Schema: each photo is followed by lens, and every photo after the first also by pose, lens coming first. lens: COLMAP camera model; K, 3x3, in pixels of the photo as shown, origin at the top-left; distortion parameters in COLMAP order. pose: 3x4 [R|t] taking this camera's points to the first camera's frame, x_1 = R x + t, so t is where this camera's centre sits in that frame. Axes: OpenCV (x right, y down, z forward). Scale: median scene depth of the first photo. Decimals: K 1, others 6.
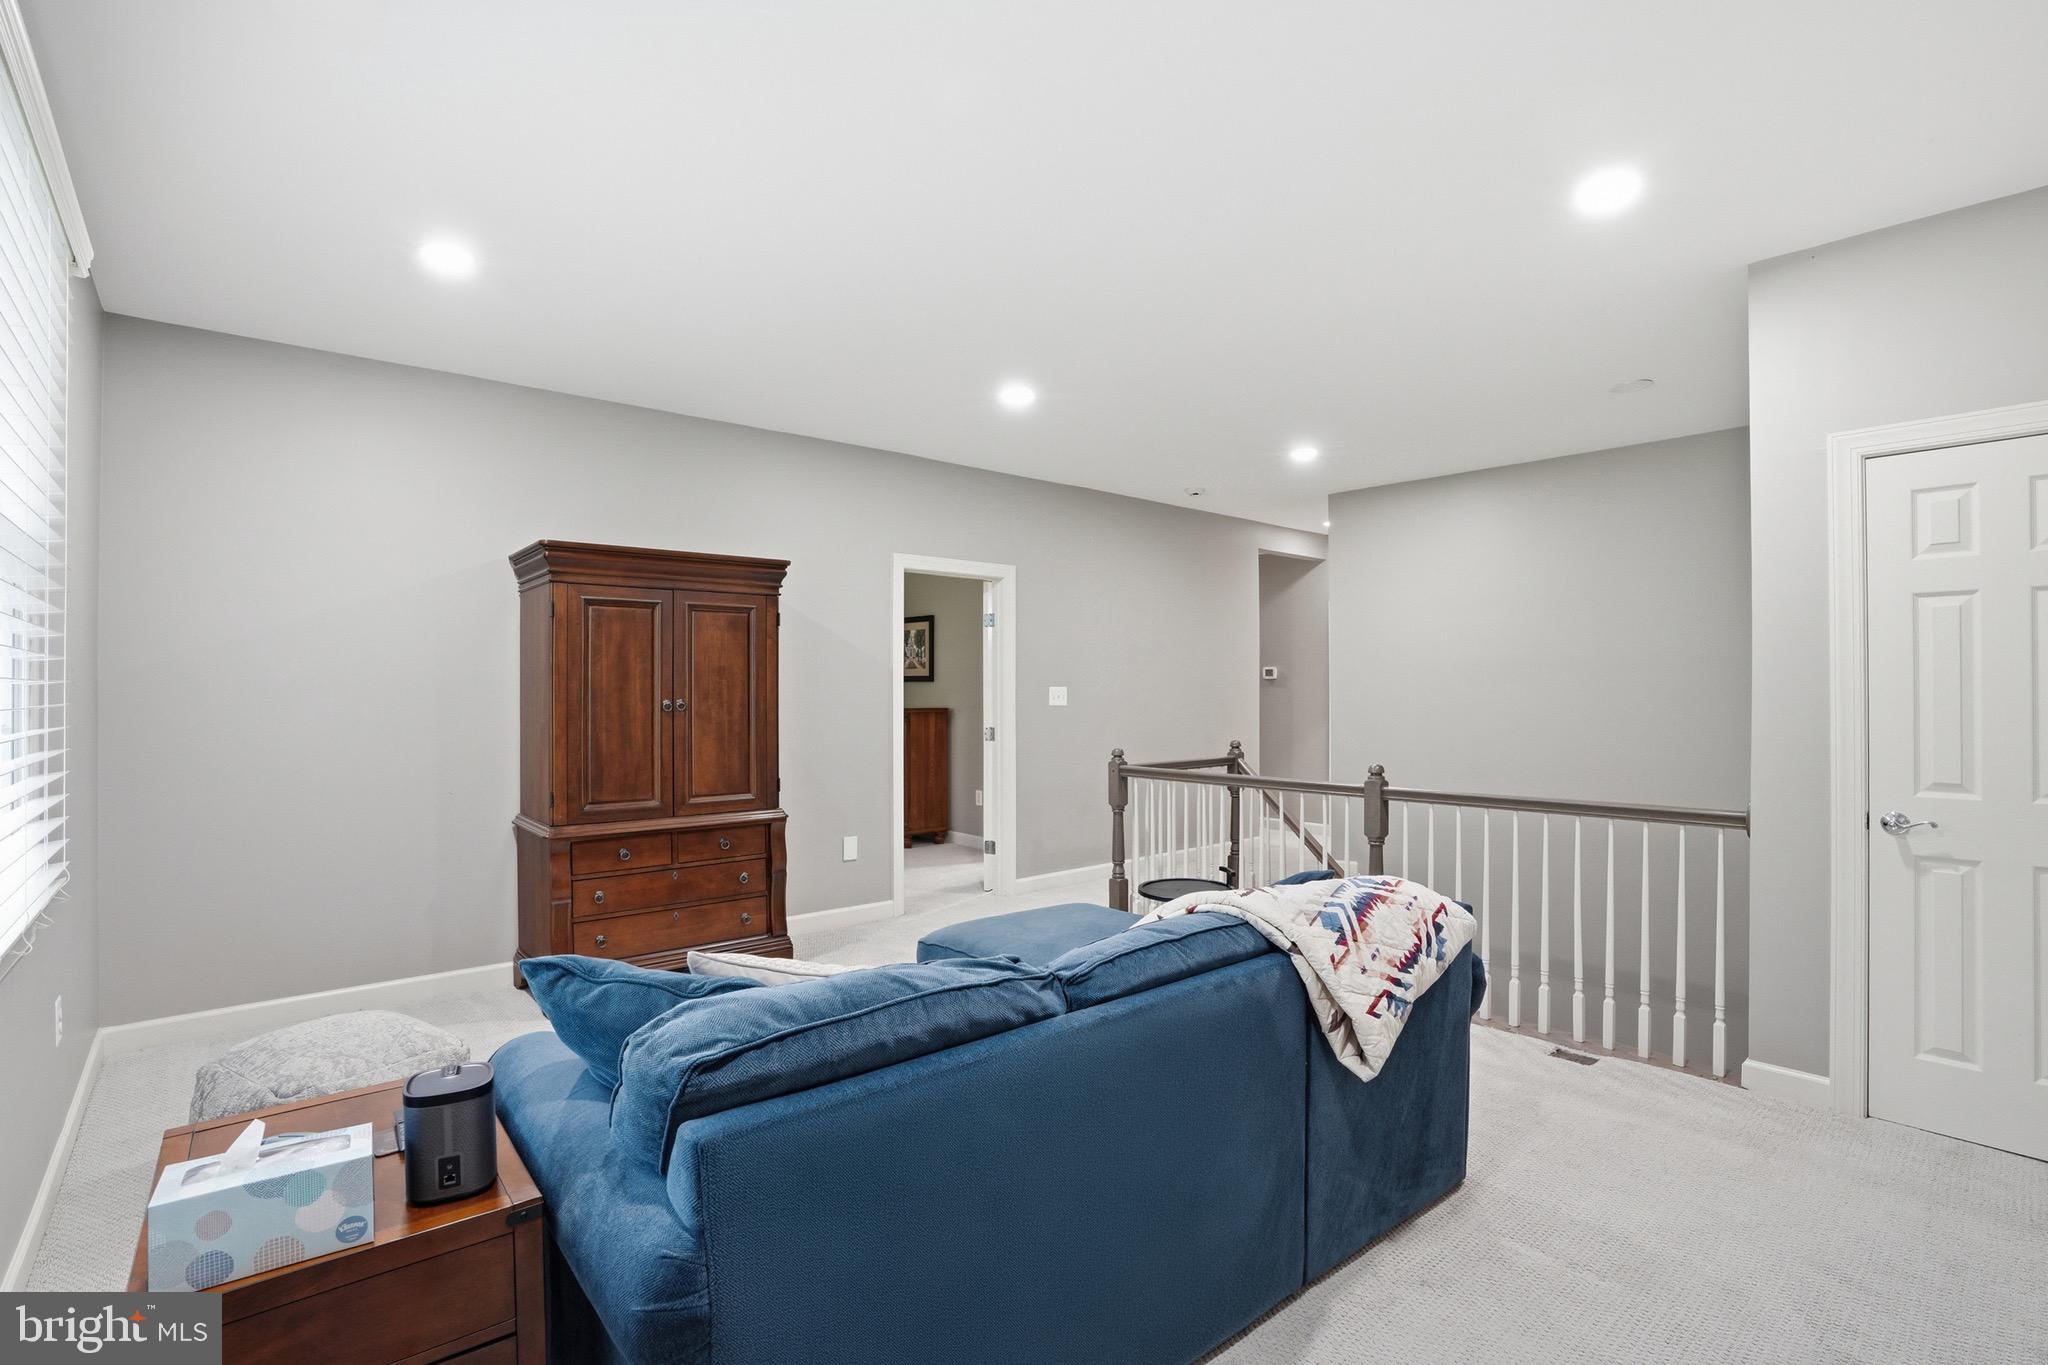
lens RADIAL K [[971.9, 0, 1024.0], [0, 971.9, 682.5], [0, 0, 1]] dist [-0.063725, 0.032767]
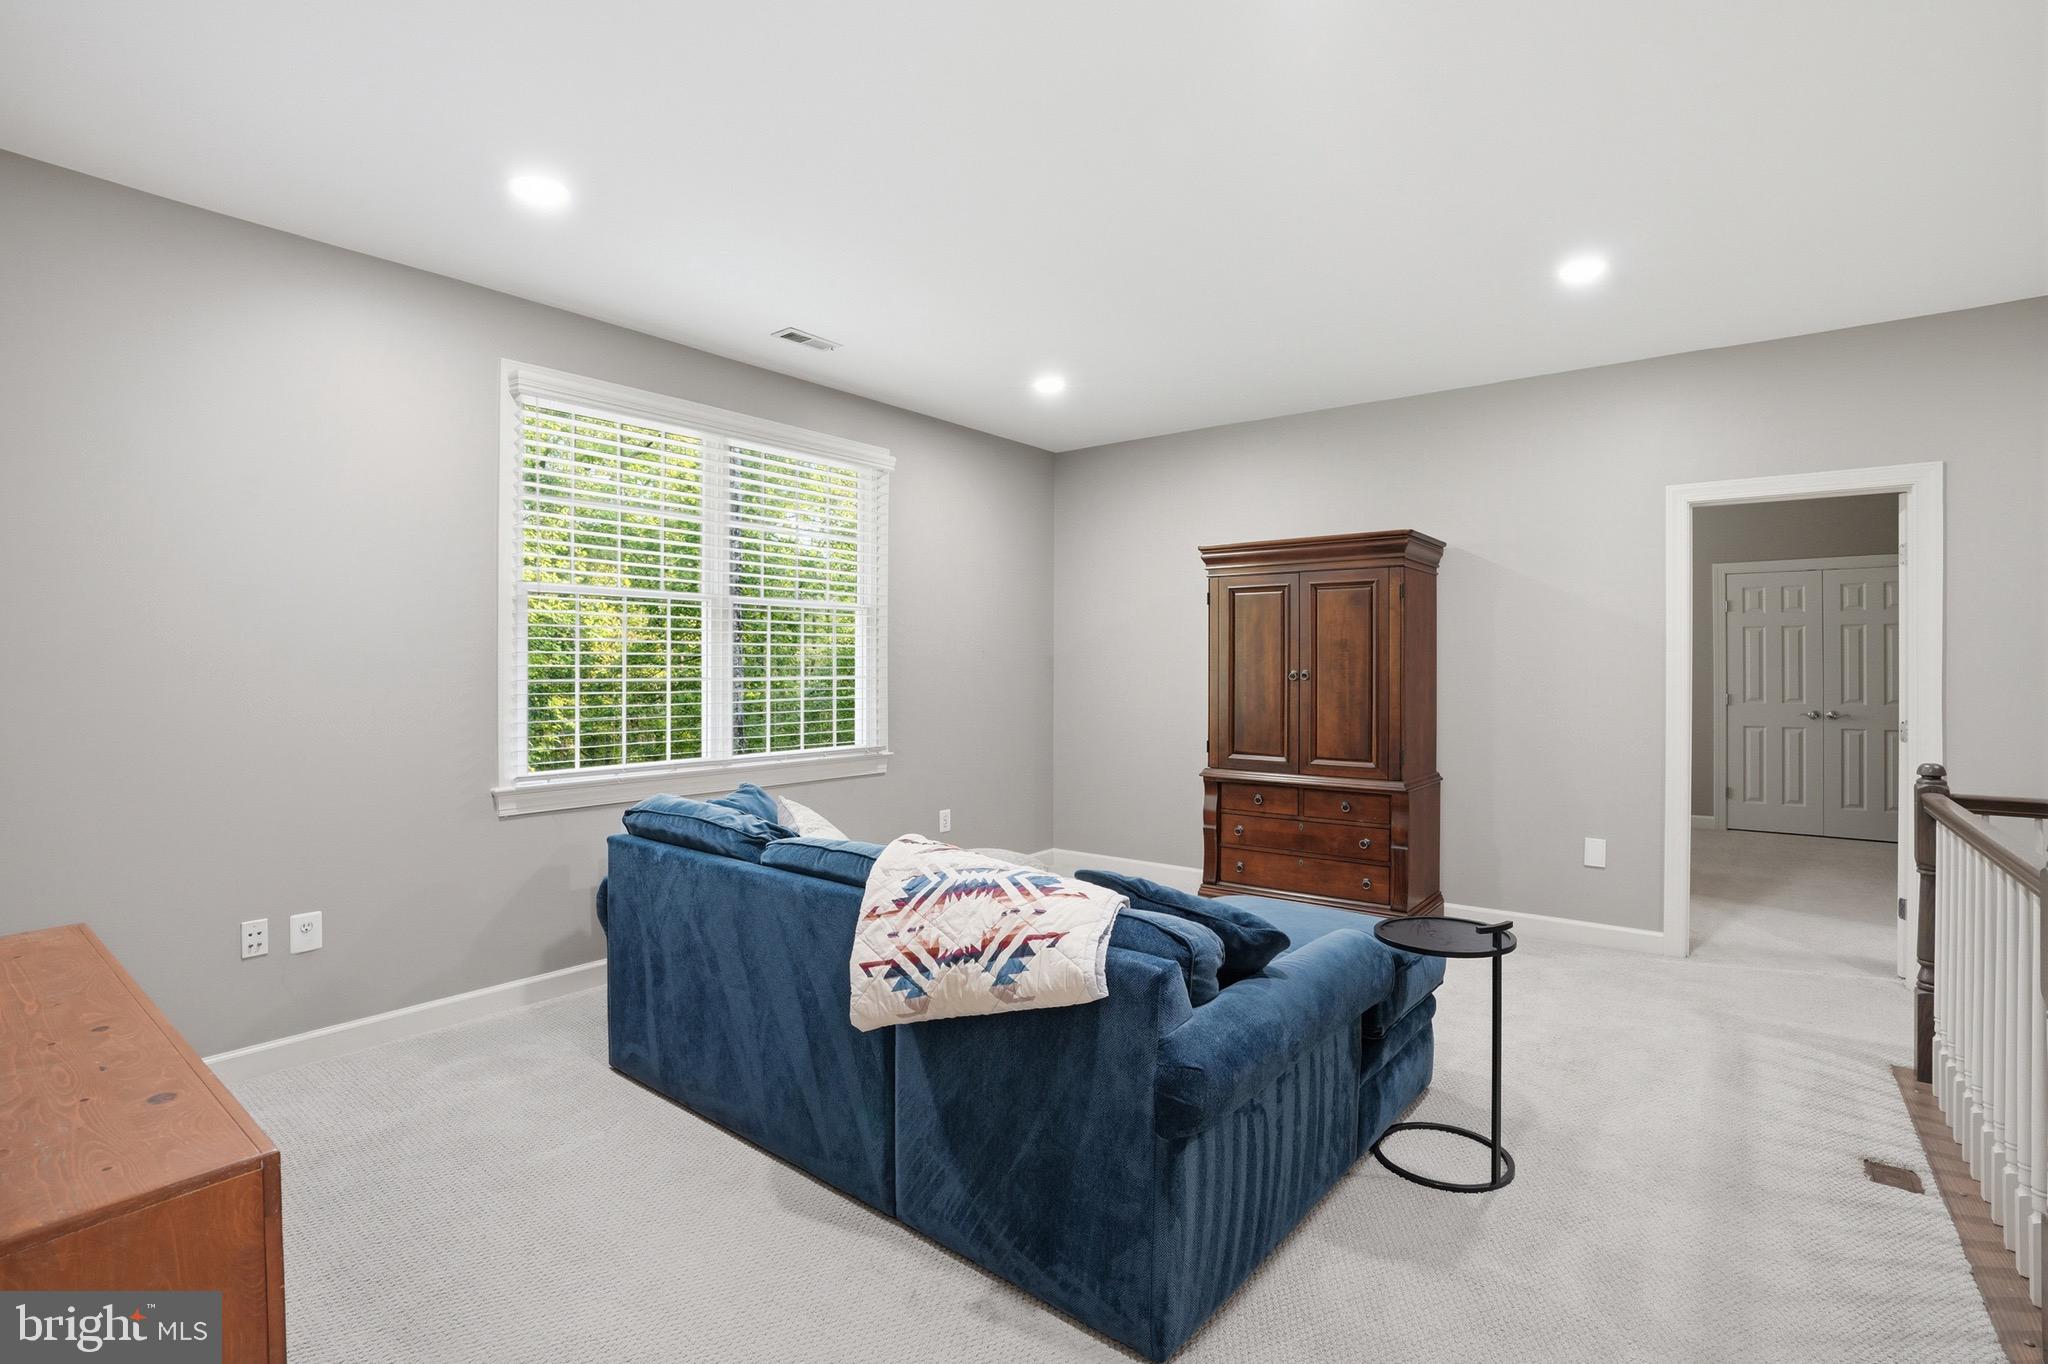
lens RADIAL K [[971.9, 0, 1024.0], [0, 971.9, 682.0], [0, 0, 1]] dist [-0.063725, 0.032767]
pose [[0.202164, 0.019952, -0.979148, 0.661988], [0.005104, 0.999757, 0.021426, 0.005779], [0.979338, -0.009329, 0.202013, 0.447928]]
